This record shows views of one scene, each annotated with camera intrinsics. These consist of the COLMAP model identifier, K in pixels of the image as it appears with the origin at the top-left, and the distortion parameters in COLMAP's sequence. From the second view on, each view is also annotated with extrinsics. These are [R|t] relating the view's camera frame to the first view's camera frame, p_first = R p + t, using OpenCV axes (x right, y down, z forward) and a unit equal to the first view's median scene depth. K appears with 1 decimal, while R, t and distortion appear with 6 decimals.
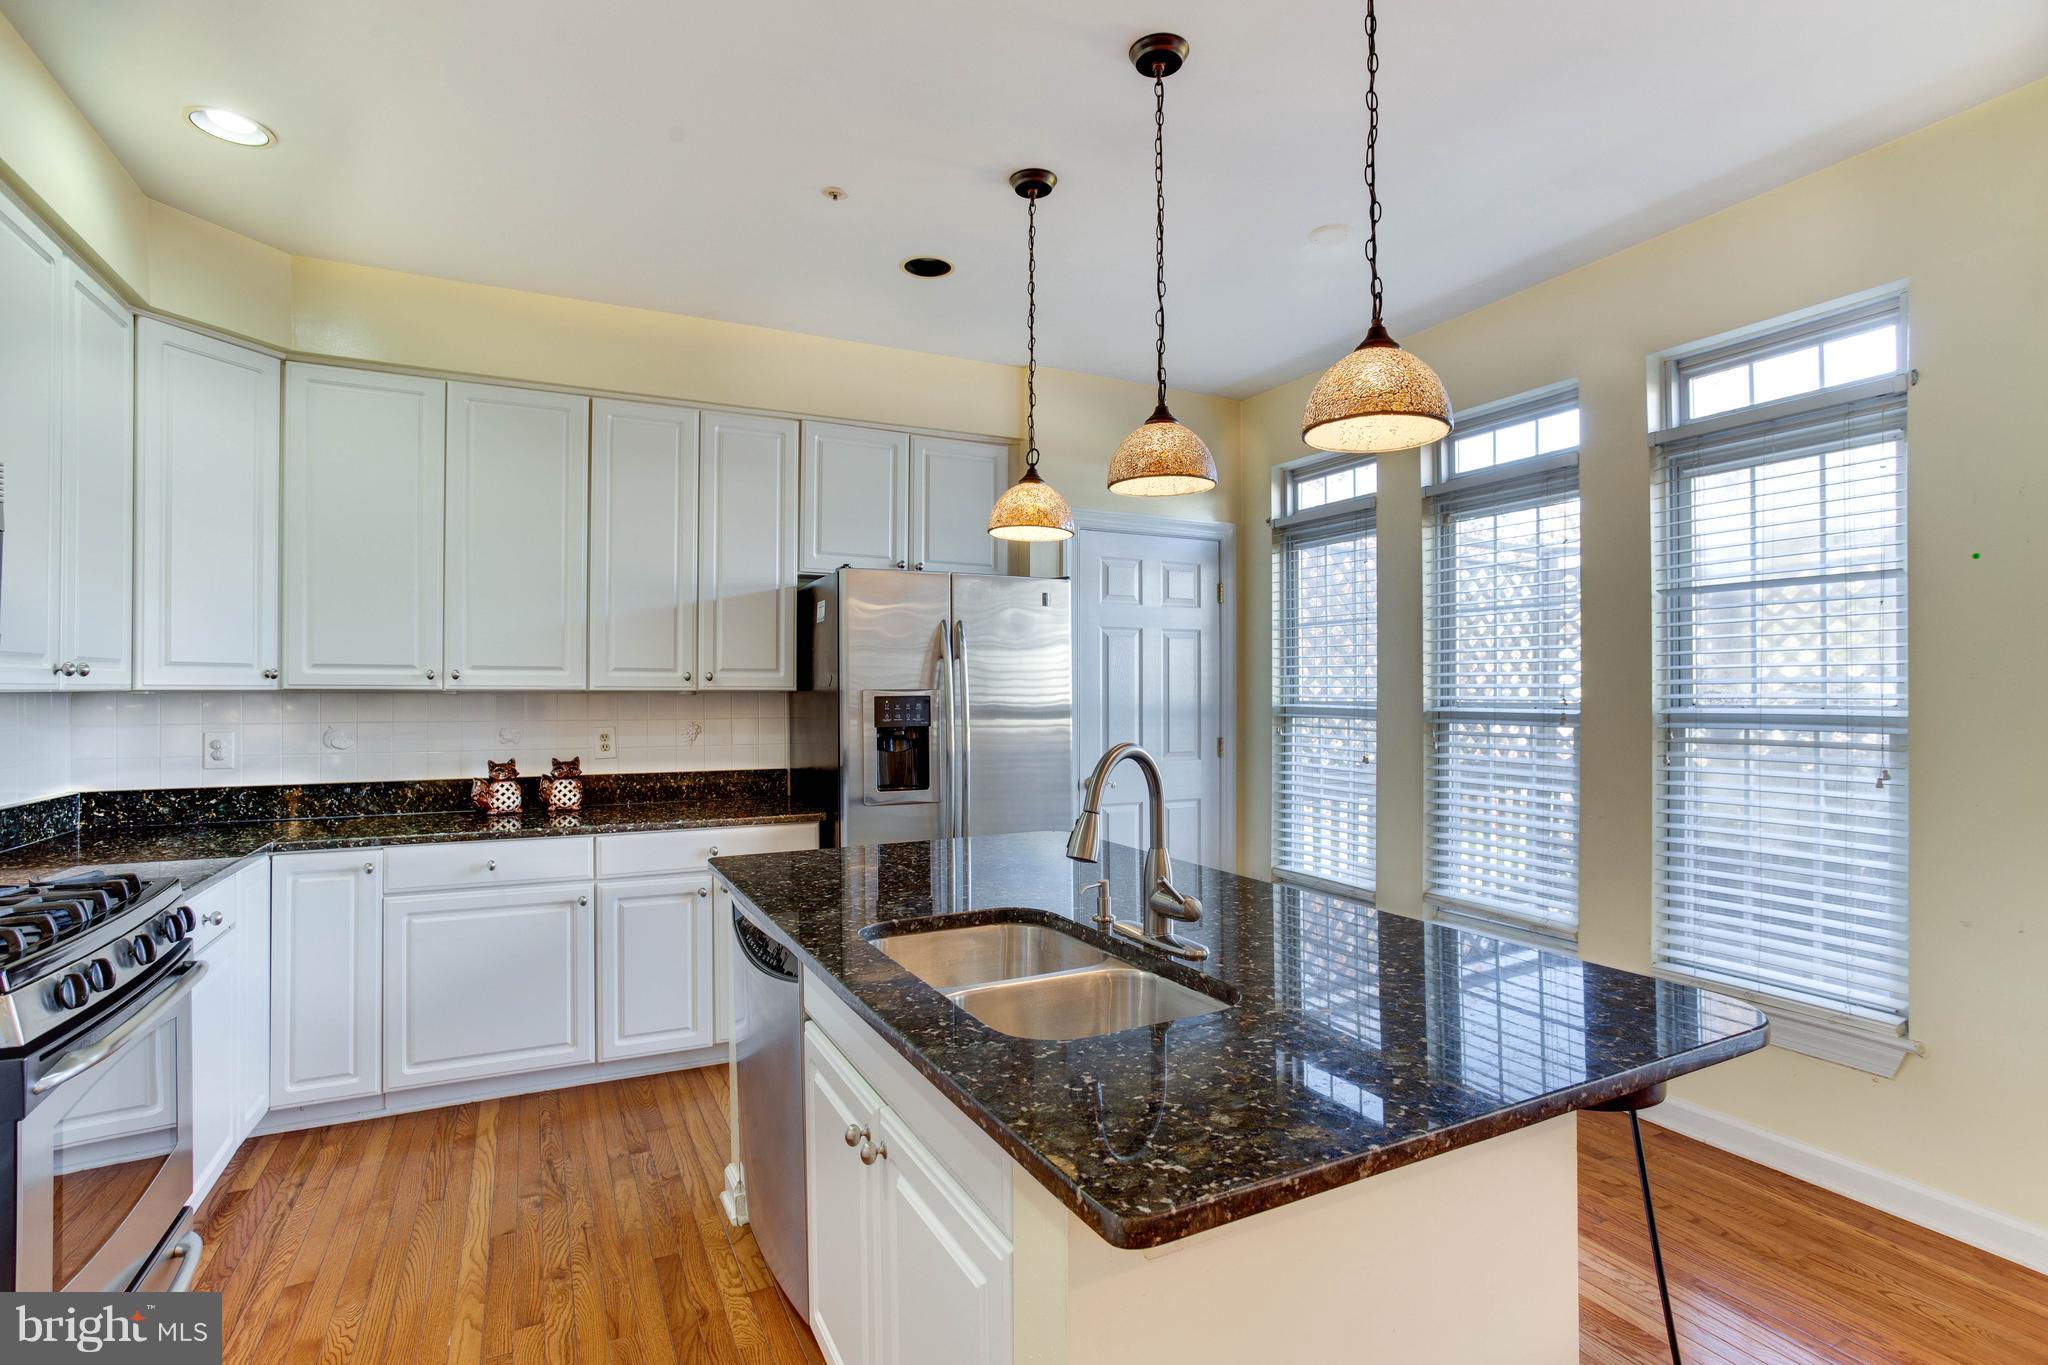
lens RADIAL K [[1008.1, 0, 1032.9], [0, 1008.1, 685.5], [0, 0, 1]] dist [-0.039681, 0.025515]
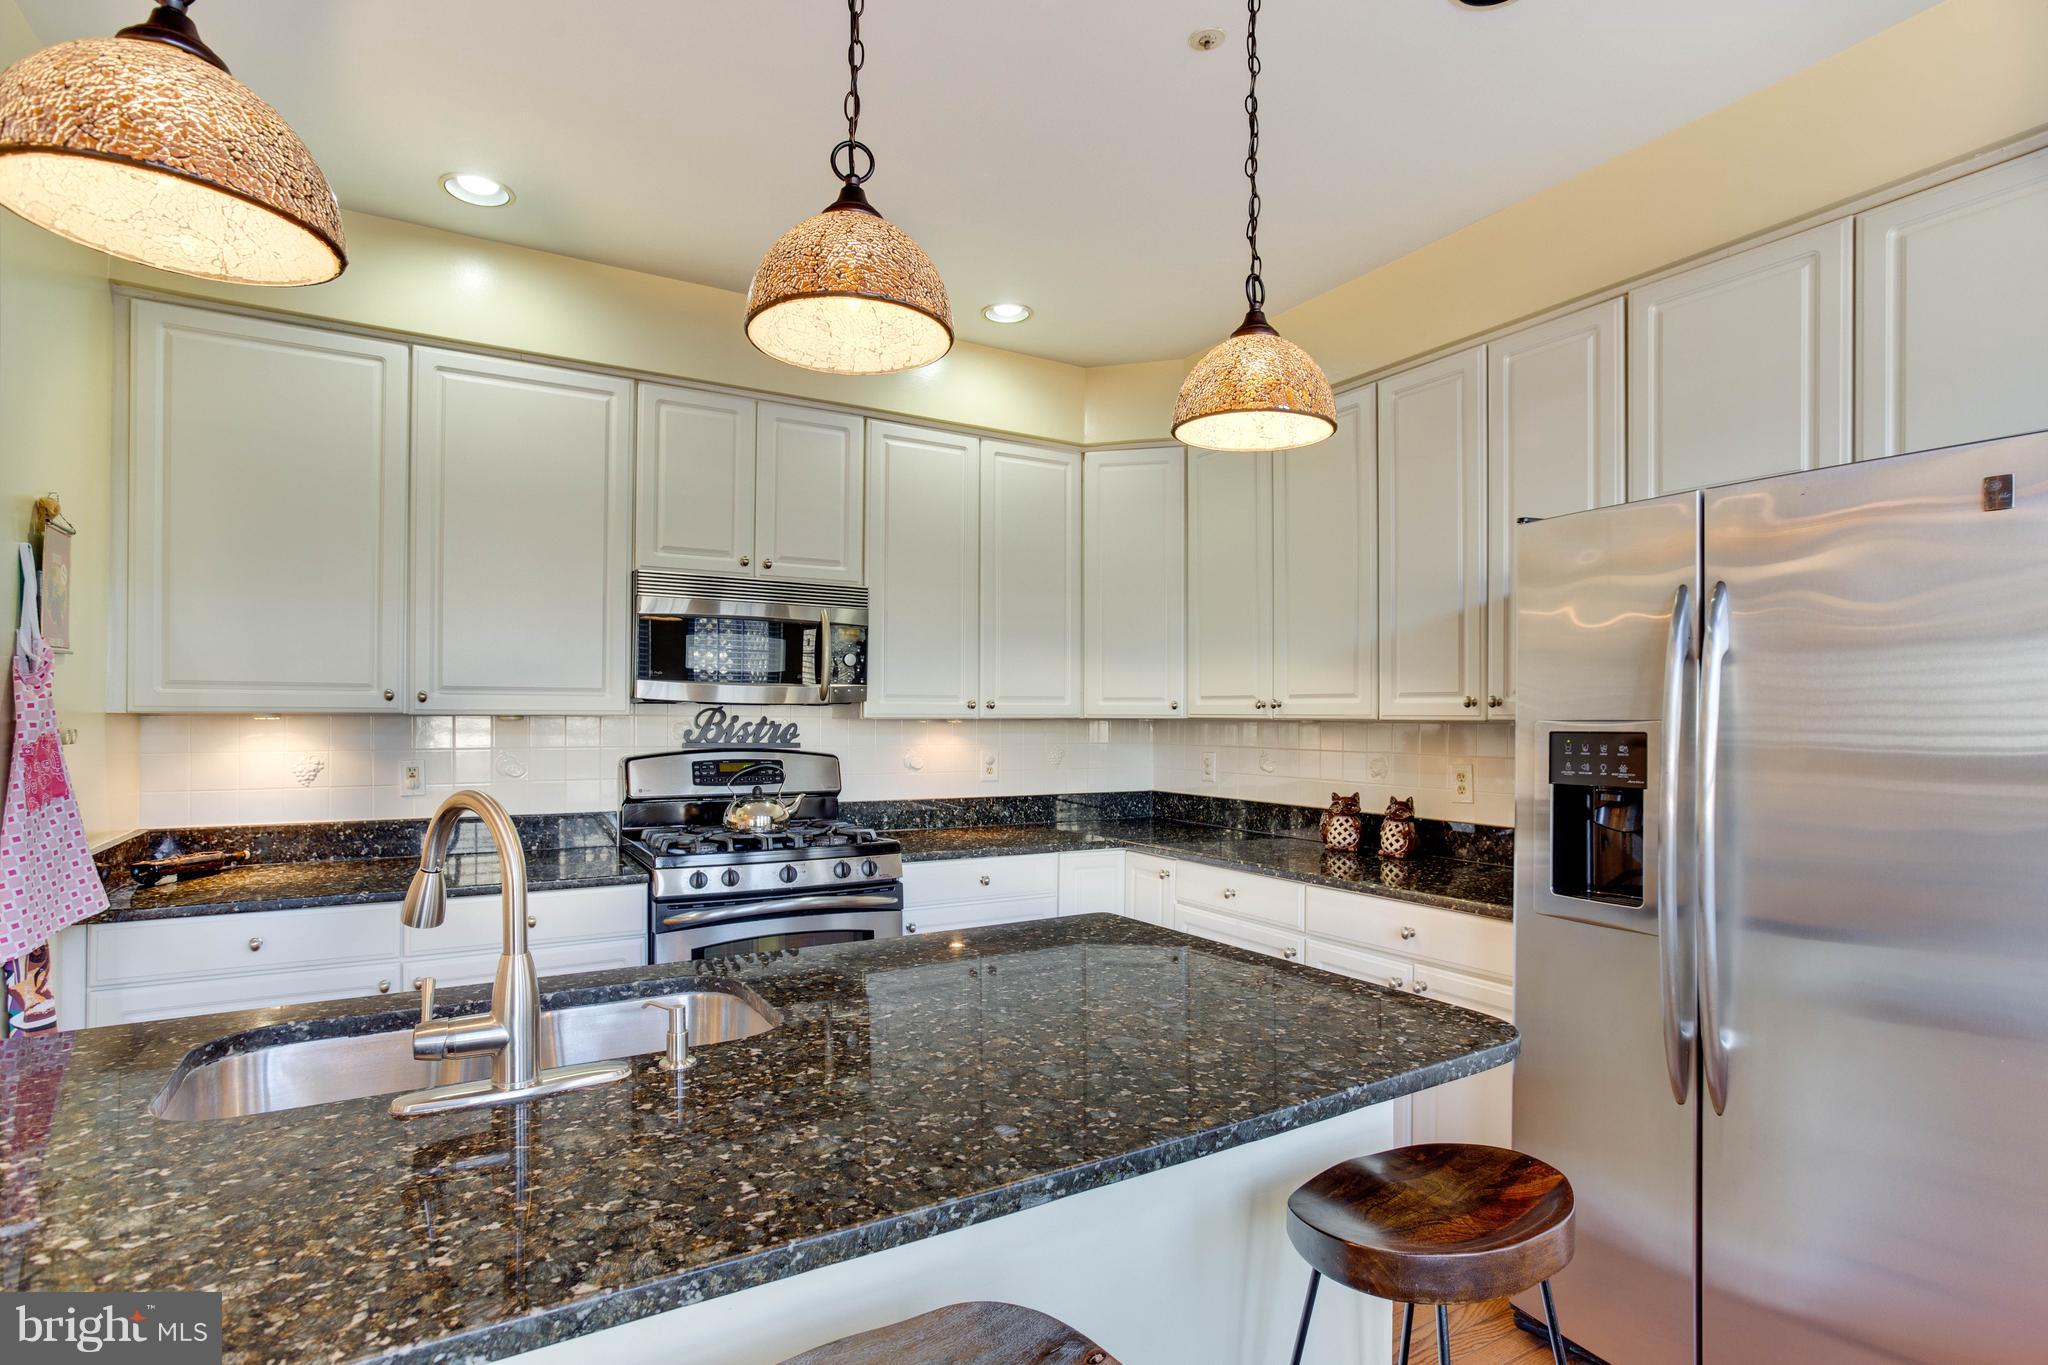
lens RADIAL K [[1008.1, 0, 1013.4], [0, 1008.1, 712.8], [0, 0, 1]] dist [-0.039681, 0.025515]
pose [[0.053120, -0.004197, -0.998579, 0.421161], [-0.001096, 0.999990, -0.004261, 0.002758], [0.998588, 0.001320, 0.053115, 0.662509]]
